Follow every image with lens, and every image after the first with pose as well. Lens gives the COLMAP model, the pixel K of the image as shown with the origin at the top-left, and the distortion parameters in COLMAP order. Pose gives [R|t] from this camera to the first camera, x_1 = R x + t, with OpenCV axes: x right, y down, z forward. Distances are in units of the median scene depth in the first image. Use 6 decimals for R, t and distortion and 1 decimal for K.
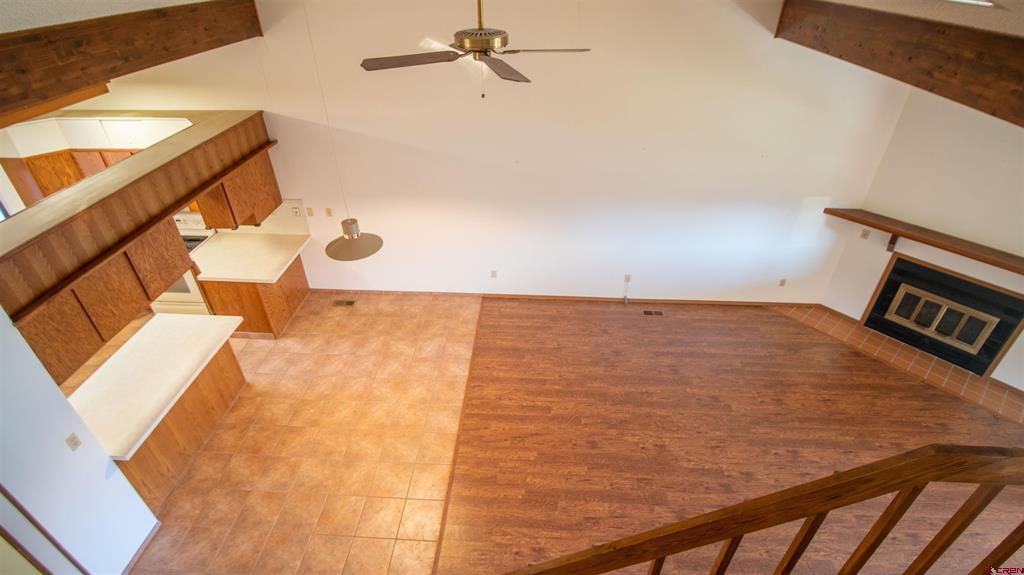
lens RADIAL K [[482.1, 0, 510.6], [0, 482.1, 267.3], [0, 0, 1]] dist [-0.002840, -0.009544]
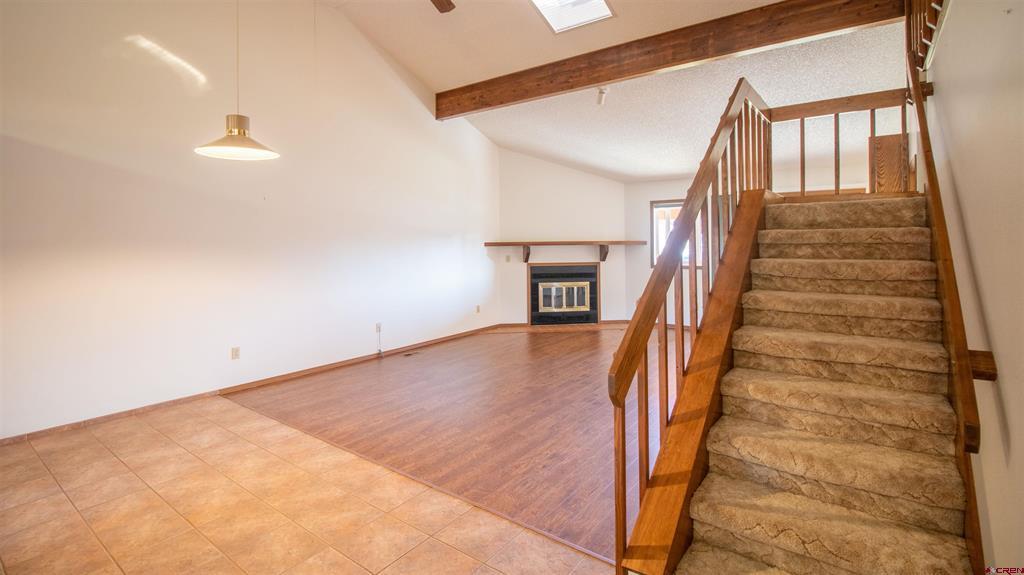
lens RADIAL K [[482.1, 0, 503.3], [0, 482.1, 240.4], [0, 0, 1]] dist [-0.002840, -0.009544]
pose [[0.559571, -0.000450, 0.828782, -0.513005], [0.457478, 0.834020, -0.308423, 0.350966], [-0.691082, 0.551734, 0.466900, 0.316042]]
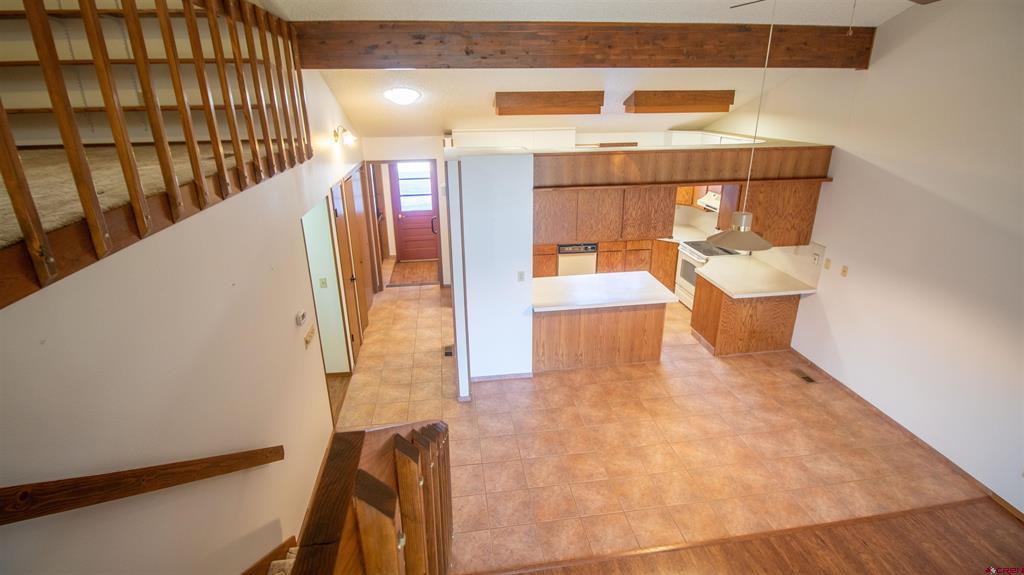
lens RADIAL K [[482.1, 0, 511.7], [0, 482.1, 269.1], [0, 0, 1]] dist [-0.002840, -0.009544]
pose [[0.199753, 0.334129, -0.921117, 0.324495], [-0.528049, 0.828583, 0.186050, 0.040055], [0.825386, 0.449231, 0.341949, 0.252045]]
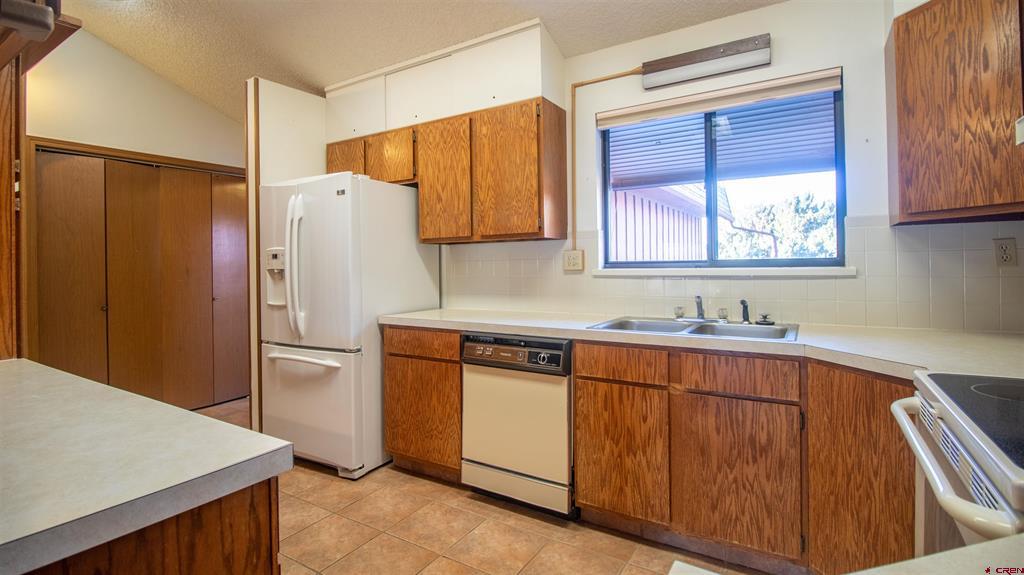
lens RADIAL K [[482.1, 0, 513.1], [0, 482.1, 264.1], [0, 0, 1]] dist [-0.002840, -0.009544]
pose [[-0.479895, 0.013696, -0.877219, -0.571345], [-0.463730, 0.844825, 0.266880, -0.039177], [0.744752, 0.534867, -0.399076, 1.002916]]
